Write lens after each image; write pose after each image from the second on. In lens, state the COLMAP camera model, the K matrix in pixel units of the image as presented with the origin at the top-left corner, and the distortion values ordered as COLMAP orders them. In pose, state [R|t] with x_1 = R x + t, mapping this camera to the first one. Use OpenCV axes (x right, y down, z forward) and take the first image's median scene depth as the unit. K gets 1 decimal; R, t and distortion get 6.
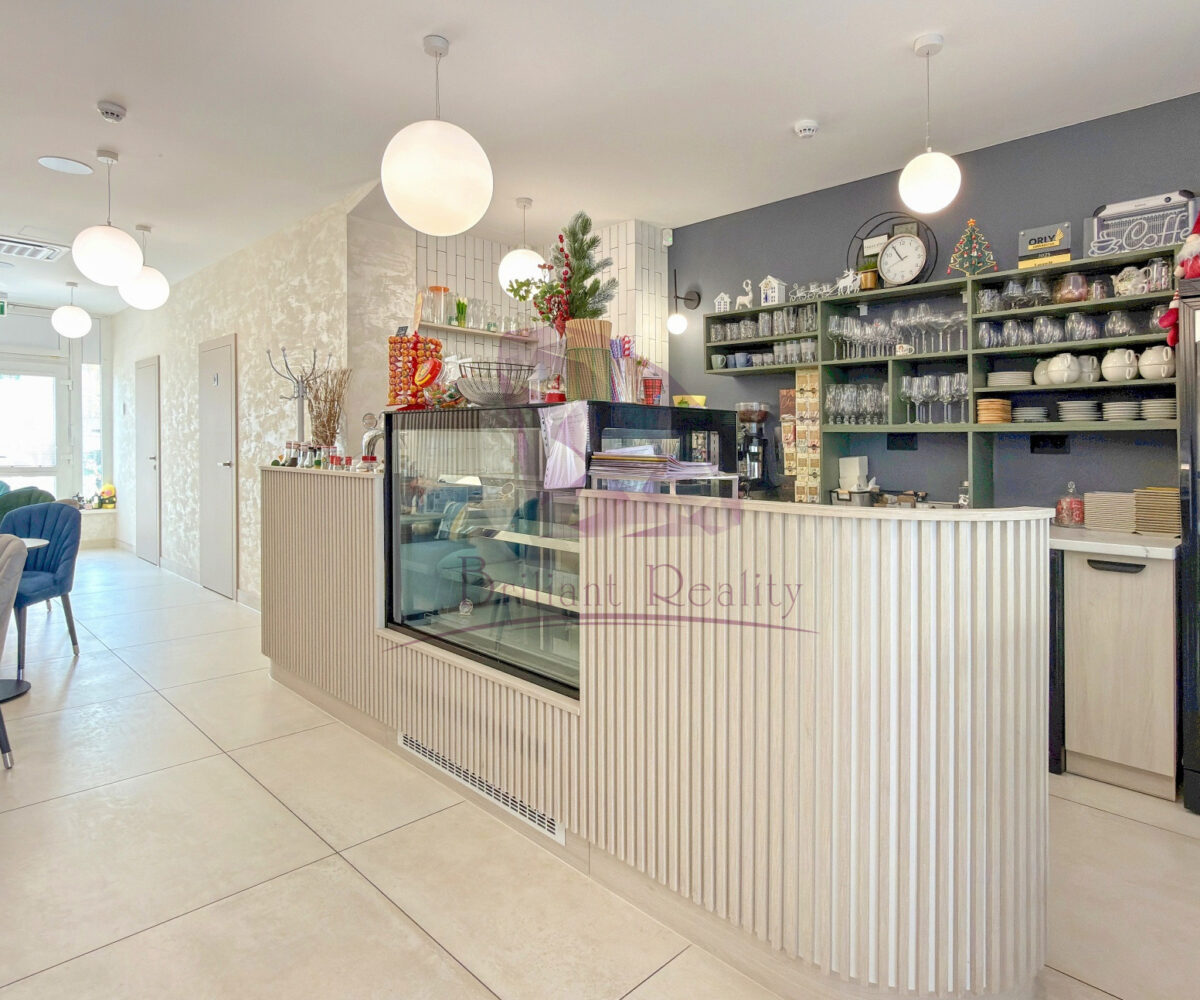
lens RADIAL K [[724.9, 0, 624.4], [0, 724.9, 434.3], [0, 0, 1]] dist [0.000200, 0.000198]
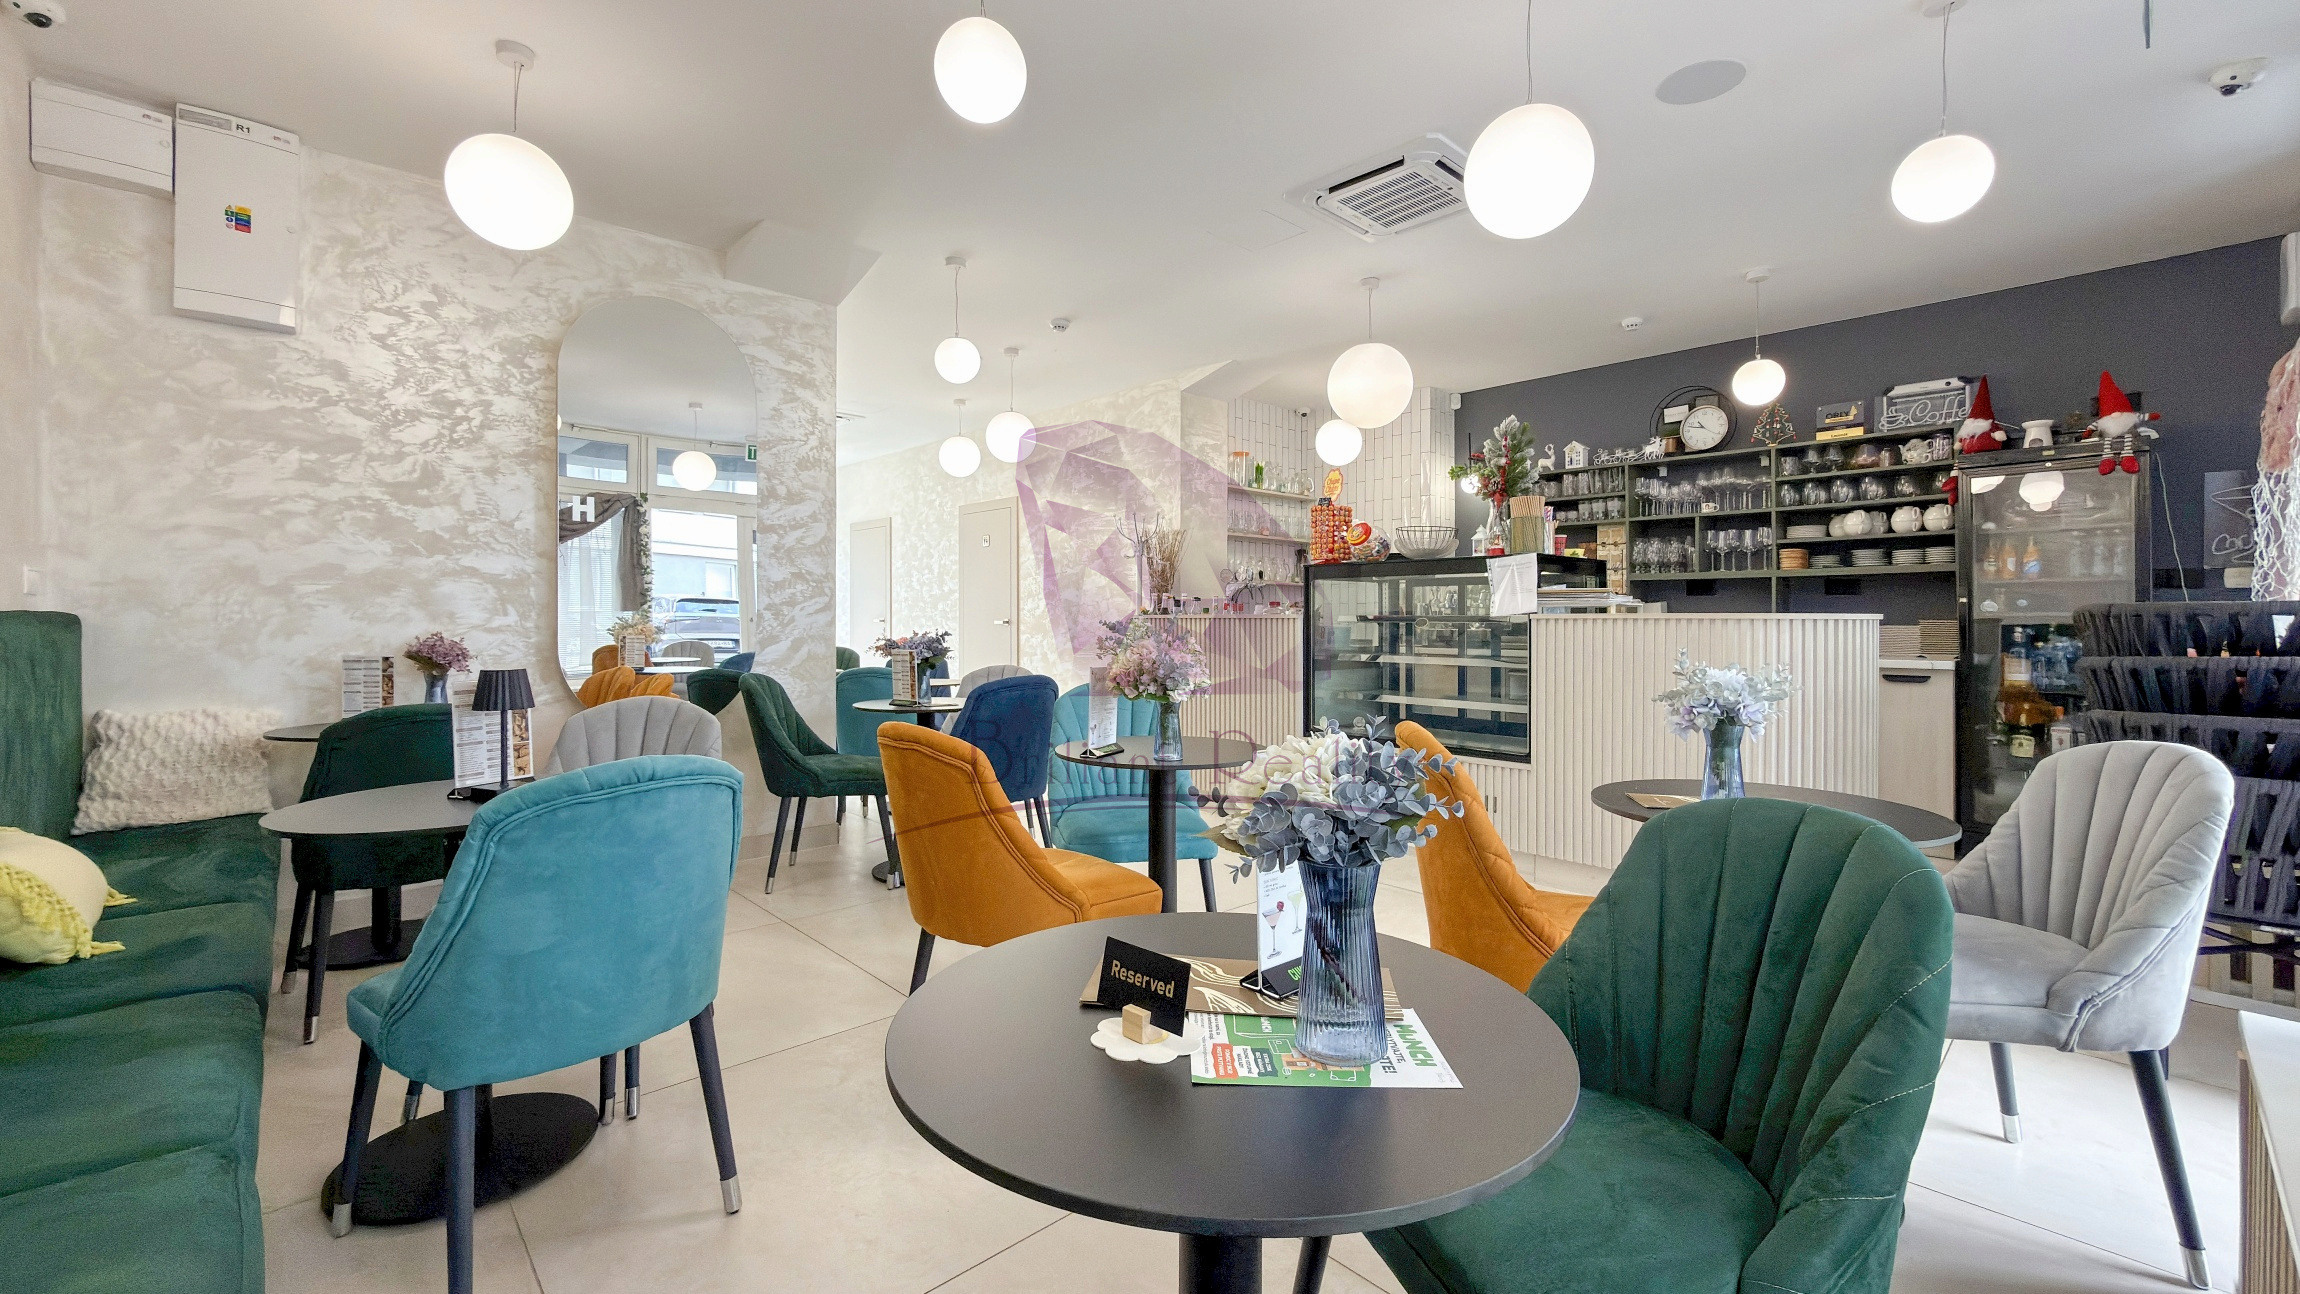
lens RADIAL K [[936.0, 0, 1159.9], [0, 936.0, 616.4], [0, 0, 1]] dist [0.001668, 0.000060]
pose [[0.998933, -0.009535, -0.045186, -0.431436], [0.010116, 0.999869, 0.012657, 0.030155], [0.045060, -0.013100, 0.998898, -0.544035]]
